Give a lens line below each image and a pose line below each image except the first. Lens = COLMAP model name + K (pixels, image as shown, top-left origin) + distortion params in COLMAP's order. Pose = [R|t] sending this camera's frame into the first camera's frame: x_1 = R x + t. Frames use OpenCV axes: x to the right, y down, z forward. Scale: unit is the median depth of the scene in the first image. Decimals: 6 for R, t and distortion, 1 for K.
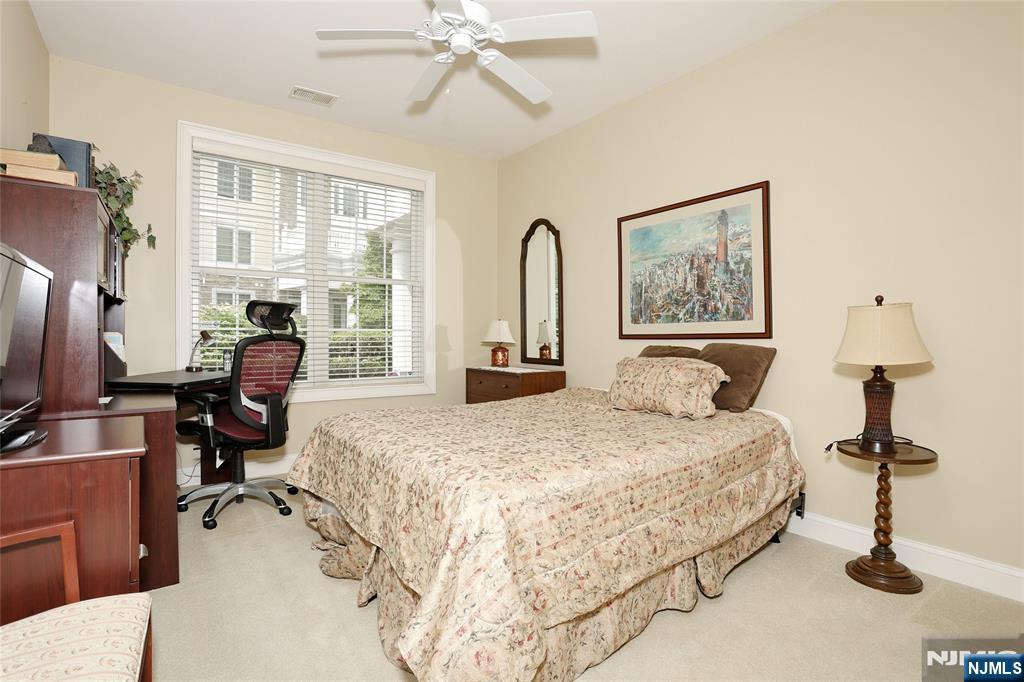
lens RADIAL K [[498.4, 0, 506.8], [0, 498.4, 335.8], [0, 0, 1]] dist [-0.042721, 0.011589]
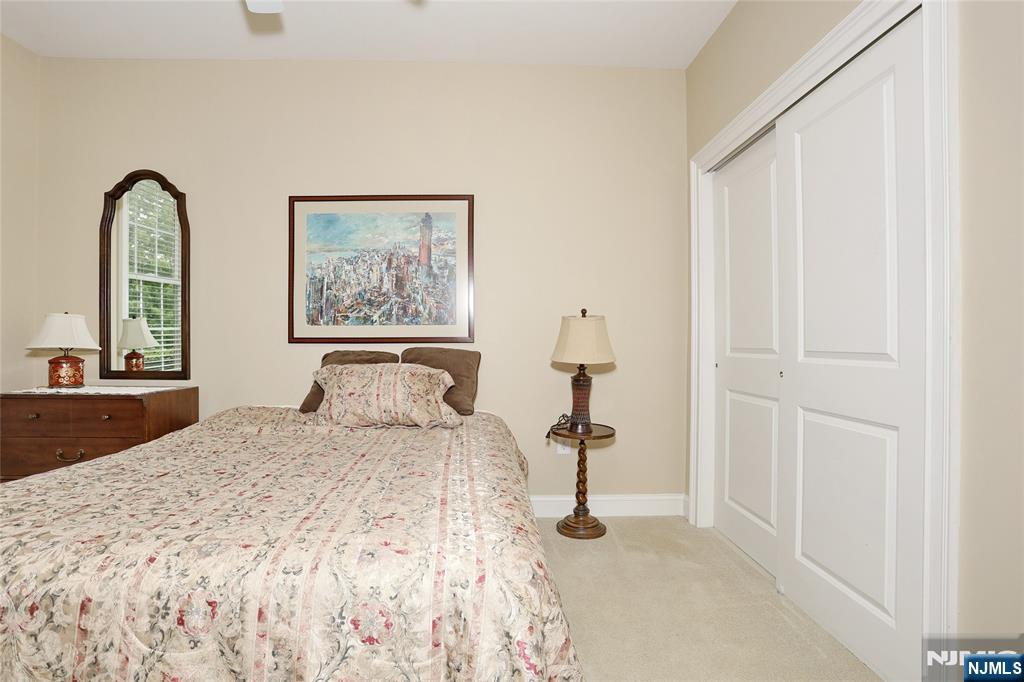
lens RADIAL K [[498.4, 0, 509.3], [0, 498.4, 343.1], [0, 0, 1]] dist [-0.042721, 0.011589]
pose [[0.584604, -0.007178, 0.811287, -0.270271], [-0.003904, 0.999924, 0.011660, -0.005160], [-0.811309, -0.009983, 0.584532, 0.270786]]
